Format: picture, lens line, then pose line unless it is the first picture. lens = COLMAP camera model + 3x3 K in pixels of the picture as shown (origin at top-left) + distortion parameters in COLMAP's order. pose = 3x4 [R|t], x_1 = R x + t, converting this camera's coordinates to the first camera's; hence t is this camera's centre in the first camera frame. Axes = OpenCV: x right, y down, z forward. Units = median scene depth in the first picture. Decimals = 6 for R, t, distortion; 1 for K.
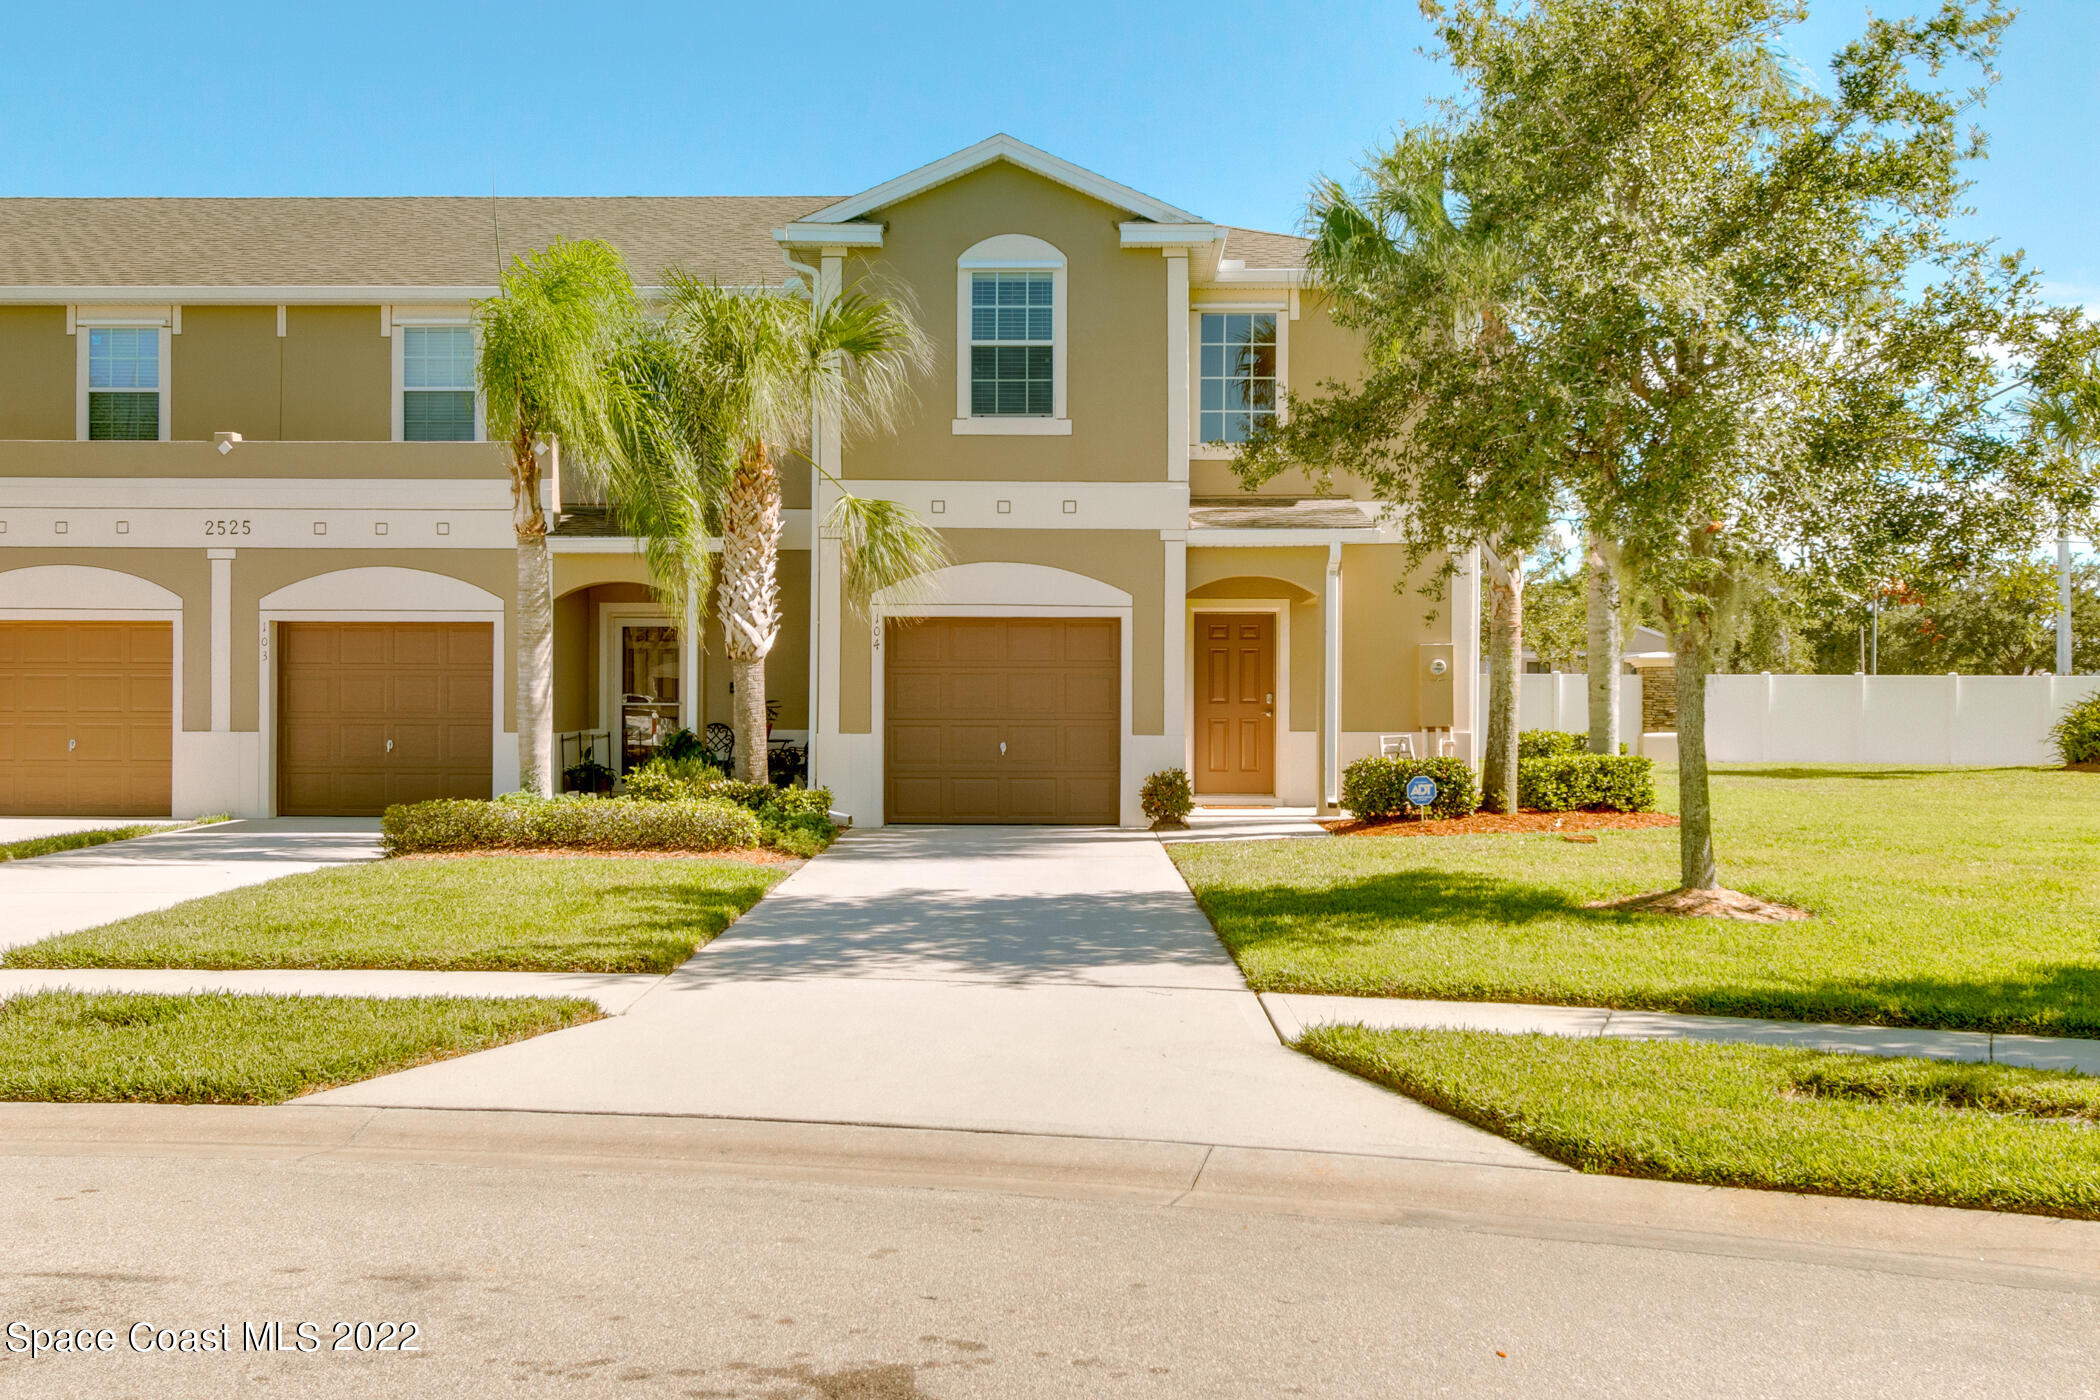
lens RADIAL K [[2070.7, 0, 1050.0], [0, 2070.7, 700.0], [0, 0, 1]] dist [0.016267, -0.014549]
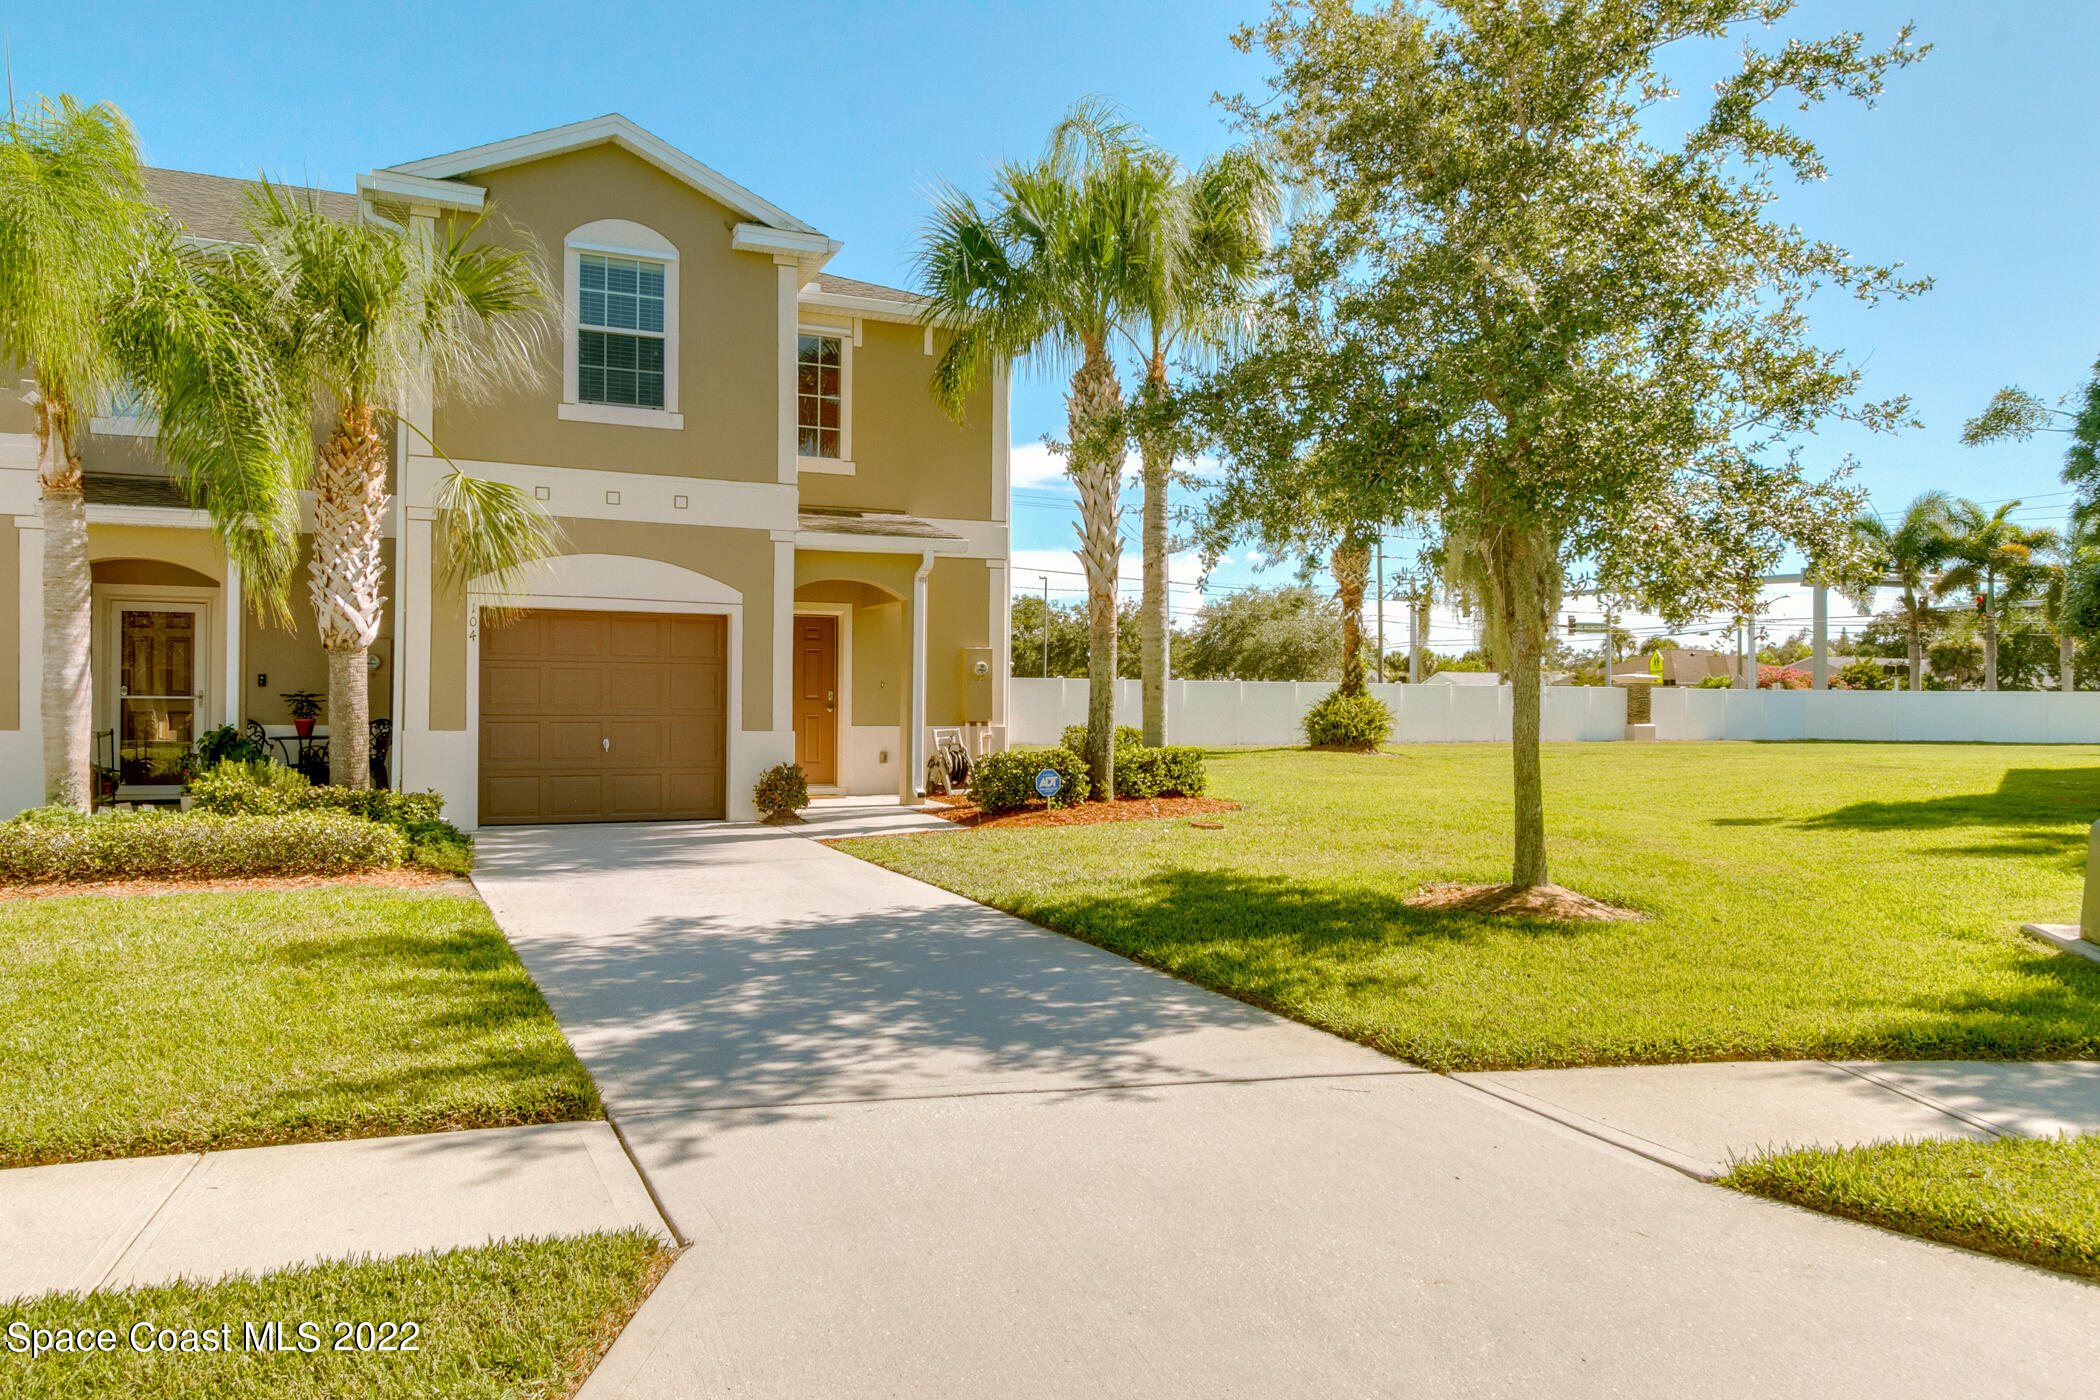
lens RADIAL K [[1493.4, 0, 1050.0], [0, 1493.4, 700.0], [0, 0, 1]] dist [0.010882, -0.003703]
pose [[0.902535, 0.004931, 0.430588, -0.145444], [-0.006490, 0.999977, 0.002151, -0.000759], [-0.430568, -0.004736, 0.902546, 0.285965]]
